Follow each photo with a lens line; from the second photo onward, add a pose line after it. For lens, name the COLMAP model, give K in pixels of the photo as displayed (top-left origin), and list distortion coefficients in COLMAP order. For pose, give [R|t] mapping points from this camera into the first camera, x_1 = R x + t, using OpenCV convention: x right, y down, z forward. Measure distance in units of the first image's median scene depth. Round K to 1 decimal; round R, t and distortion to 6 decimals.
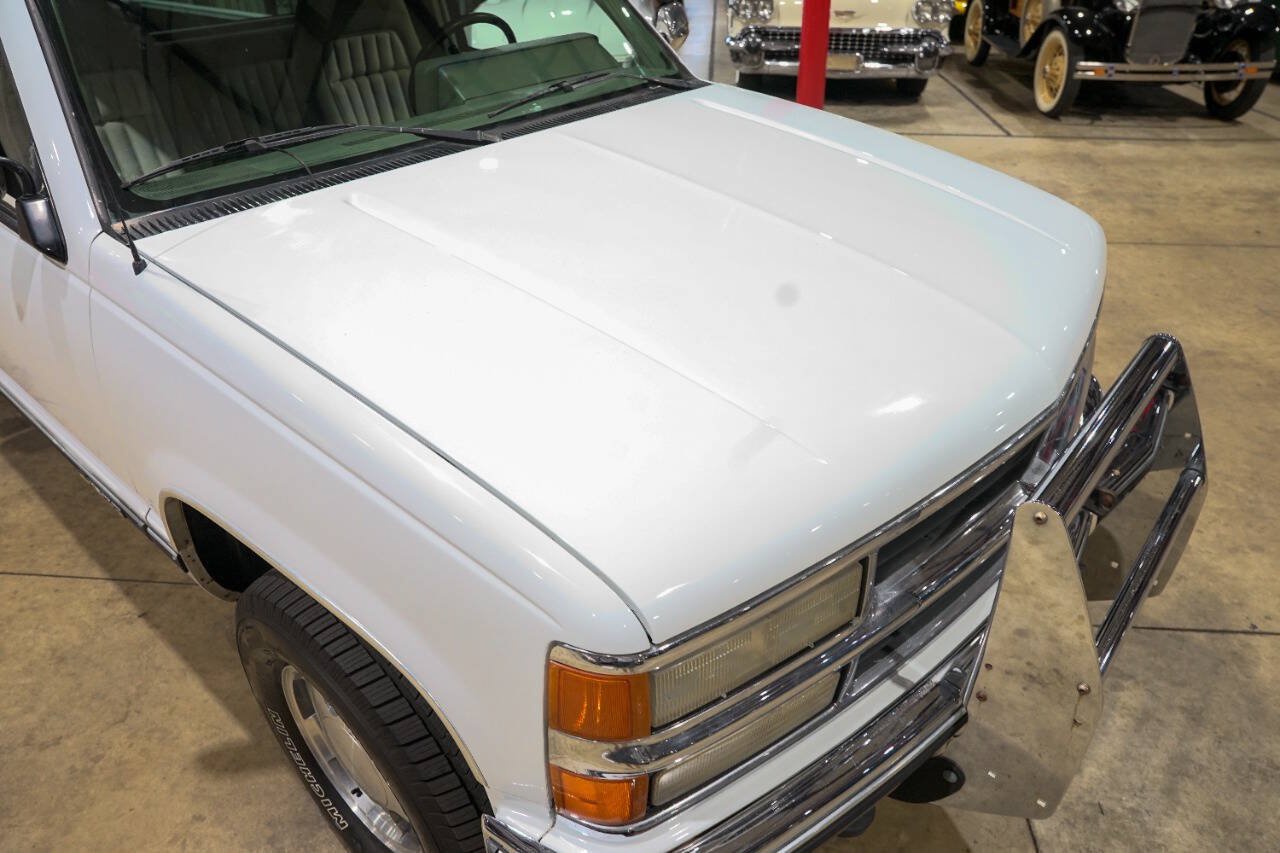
lens RADIAL K [[876.7, 0, 643.6], [0, 876.7, 426.2], [0, 0, 1]] dist [-0.142108, 0.111272]
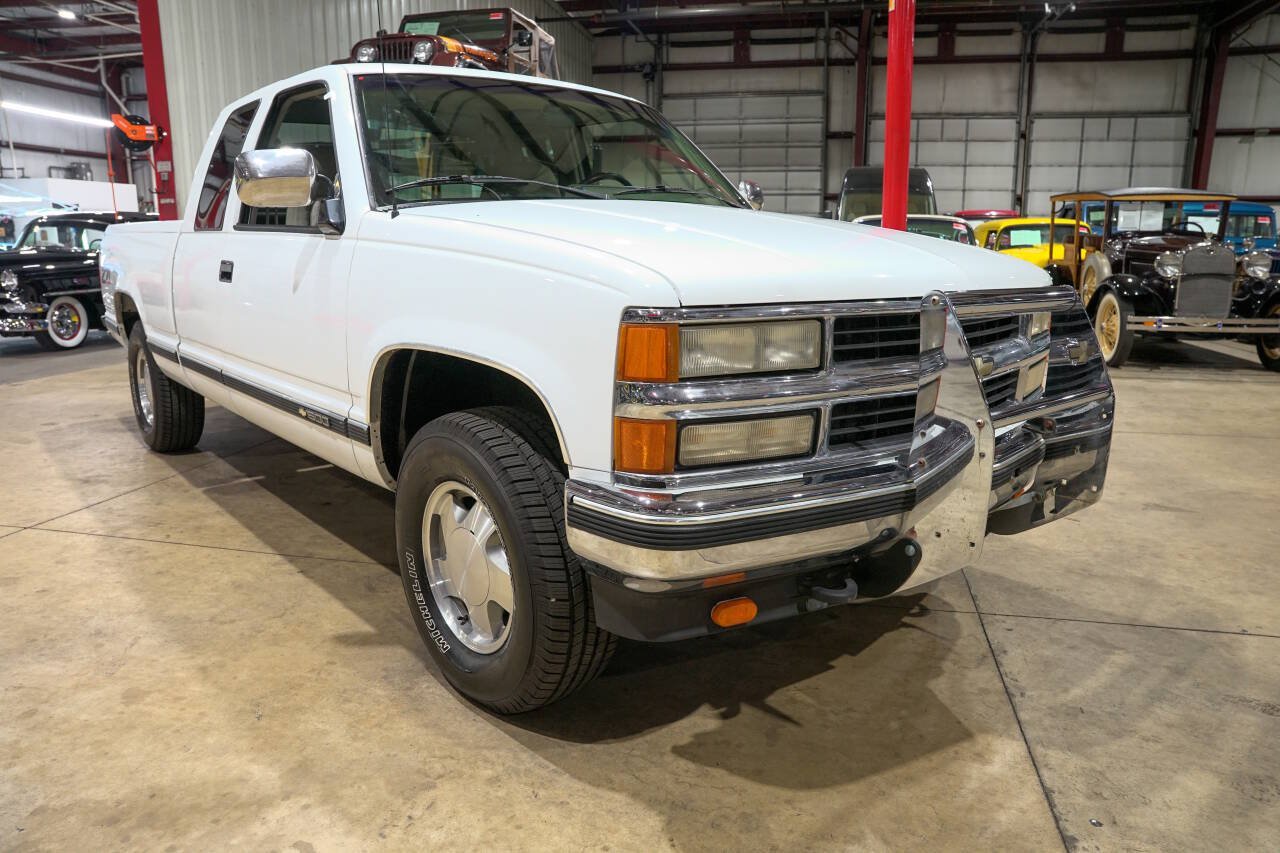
lens RADIAL K [[876.7, 0, 643.6], [0, 876.7, 426.2], [0, 0, 1]] dist [-0.142108, 0.111272]
pose [[0.990851, 0.041857, -0.128305, 0.047170], [-0.083754, 0.936185, -0.341384, 0.300330], [0.105828, 0.349007, 0.931125, -0.151676]]
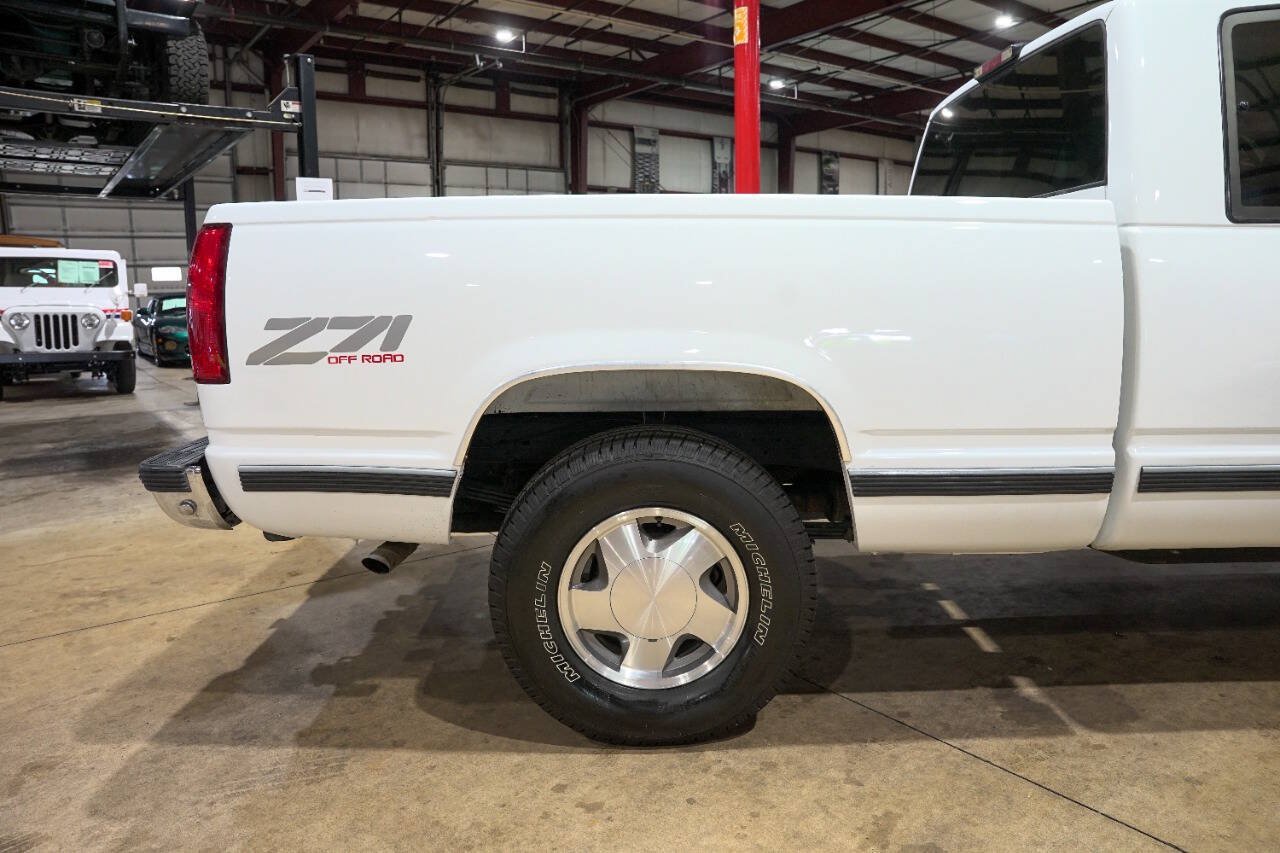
lens RADIAL K [[876.7, 0, 643.6], [0, 876.7, 426.2], [0, 0, 1]] dist [-0.142108, 0.111272]
pose [[0.748358, -0.102033, 0.655400, -1.363093], [0.358431, 0.893614, -0.270151, -0.129895], [-0.558110, 0.437086, 0.705315, 0.604628]]
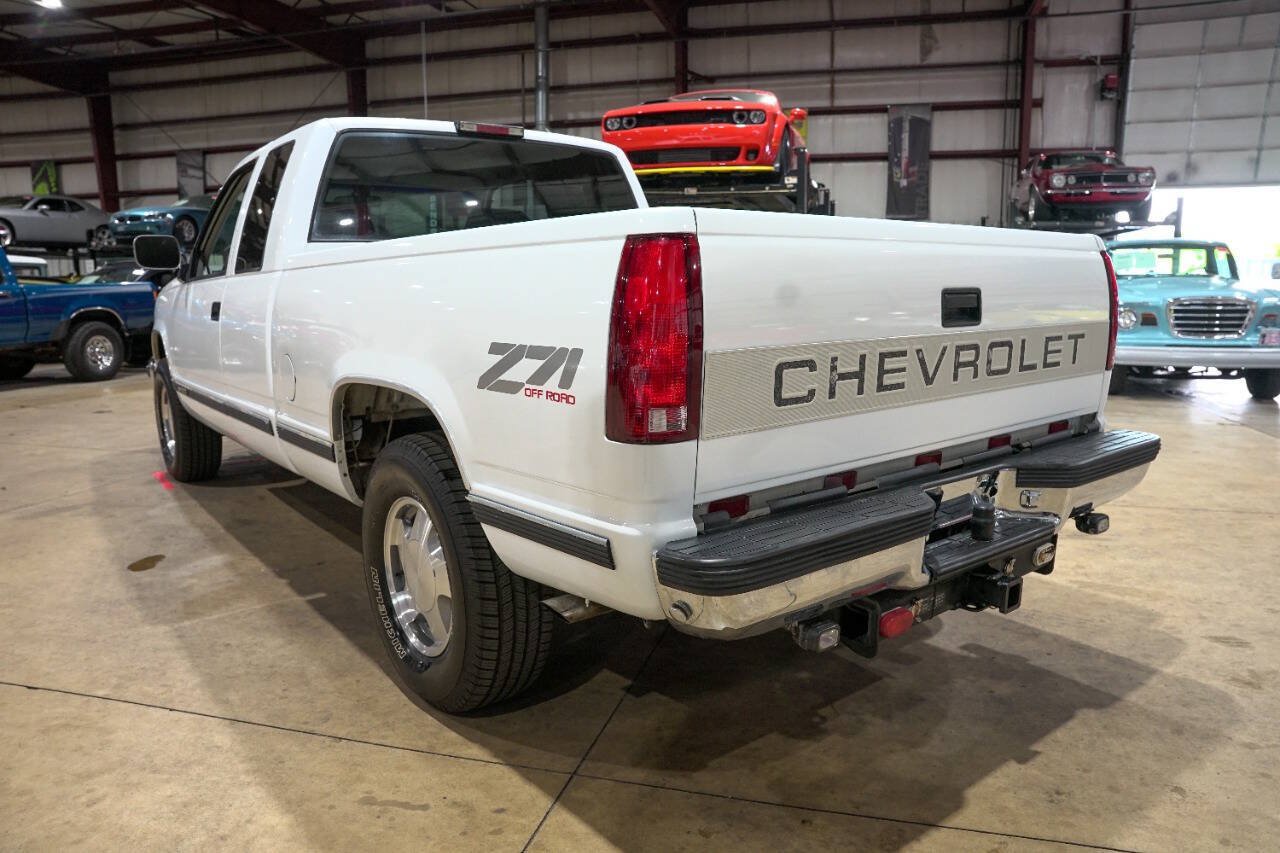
lens RADIAL K [[876.7, 0, 643.6], [0, 876.7, 426.2], [0, 0, 1]] dist [-0.142108, 0.111272]
pose [[-0.982985, -0.009411, 0.183445, -0.932536], [0.115219, 0.746195, 0.655681, -0.938527], [-0.143056, 0.665661, -0.732414, 1.830316]]
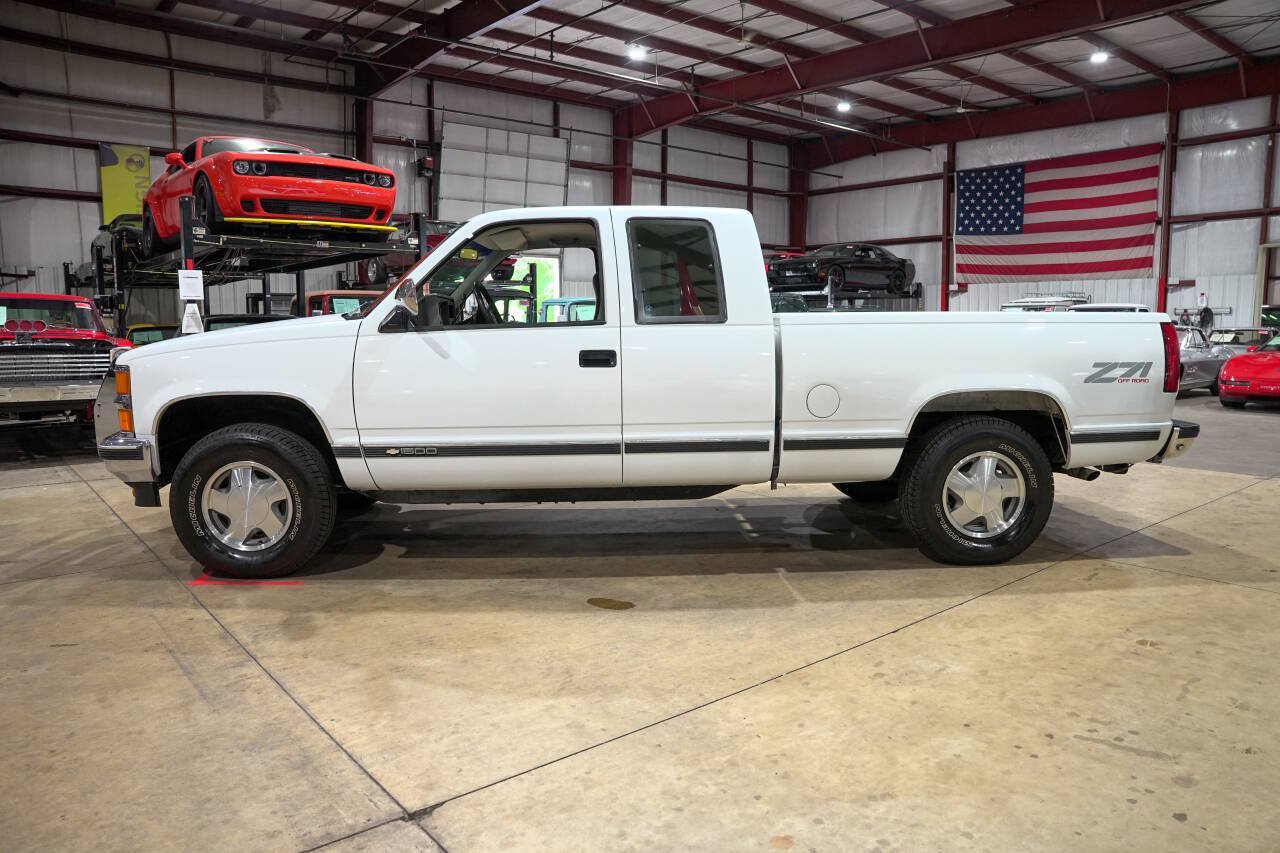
lens RADIAL K [[876.7, 0, 643.6], [0, 876.7, 426.2], [0, 0, 1]] dist [-0.142108, 0.111272]
pose [[-0.714534, 0.094959, -0.693126, 0.625271], [-0.365088, 0.794529, 0.485216, -0.925712], [0.596785, 0.599755, -0.533050, 1.741547]]
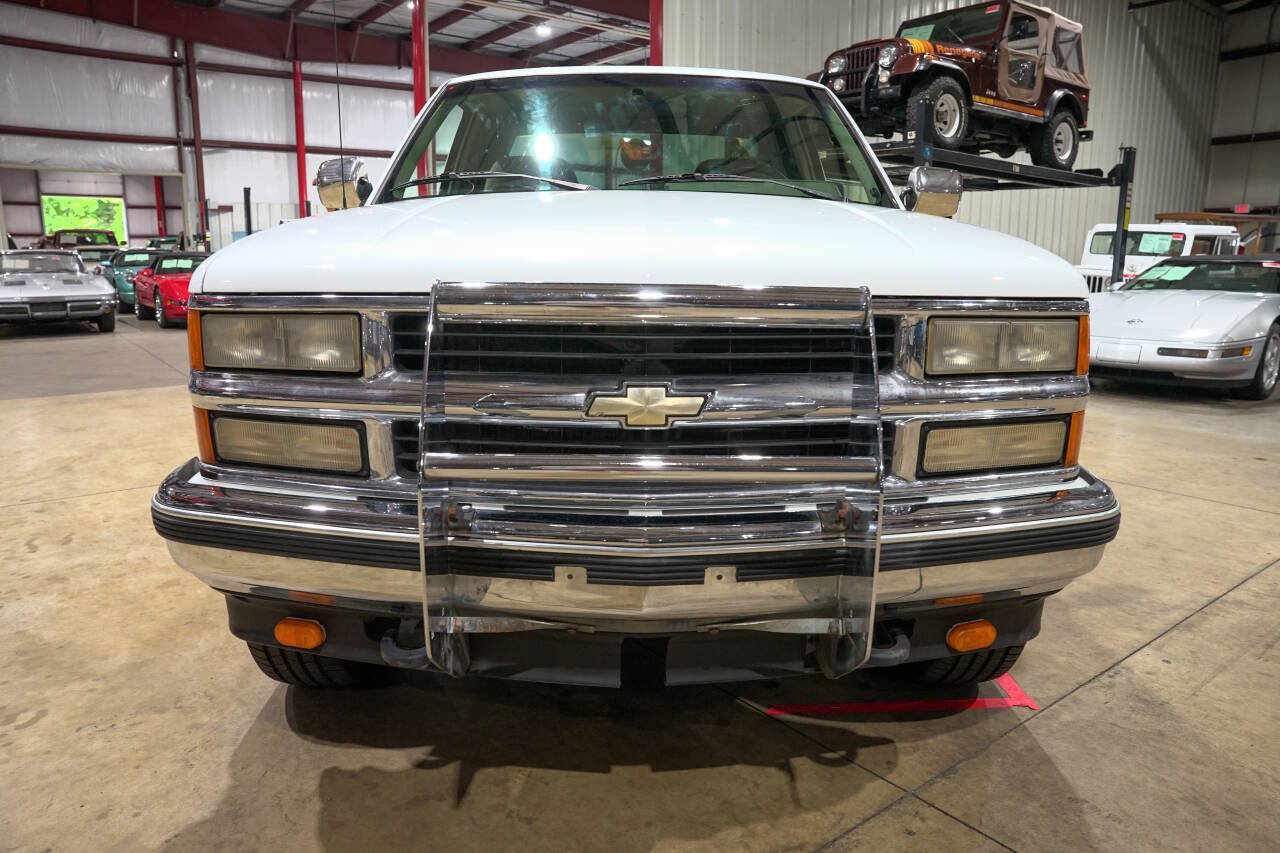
lens RADIAL K [[876.7, 0, 643.6], [0, 876.7, 426.2], [0, 0, 1]] dist [-0.142108, 0.111272]
pose [[0.671172, 0.158568, -0.724144, 0.505571], [-0.409346, 0.893693, -0.183707, 0.121442], [0.618032, 0.419725, 0.664731, 0.152527]]
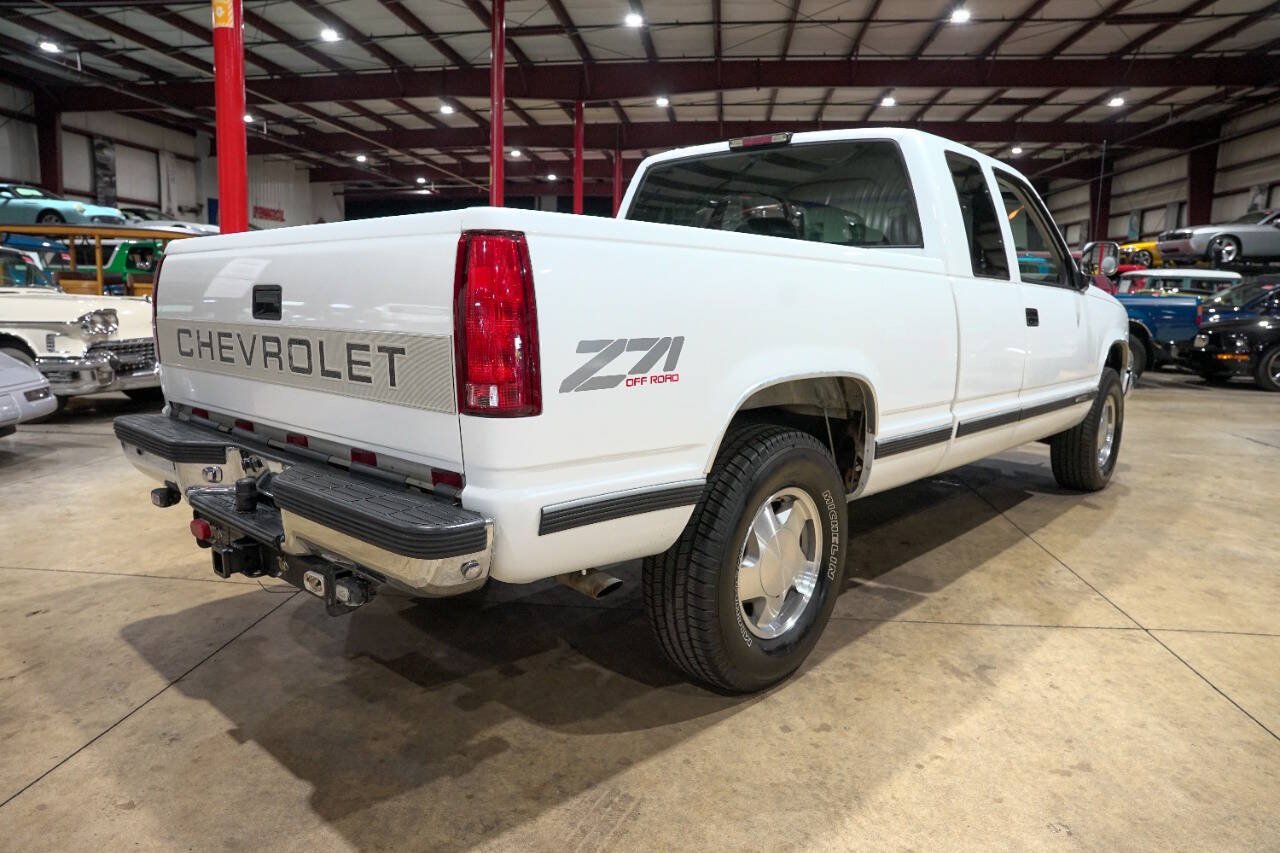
lens RADIAL K [[876.7, 0, 643.6], [0, 876.7, 426.2], [0, 0, 1]] dist [-0.142108, 0.111272]
pose [[0.014765, -0.140419, 0.989982, -1.700738], [0.519690, 0.846932, 0.112378, -0.427301], [-0.854227, 0.512825, 0.085480, 1.053566]]
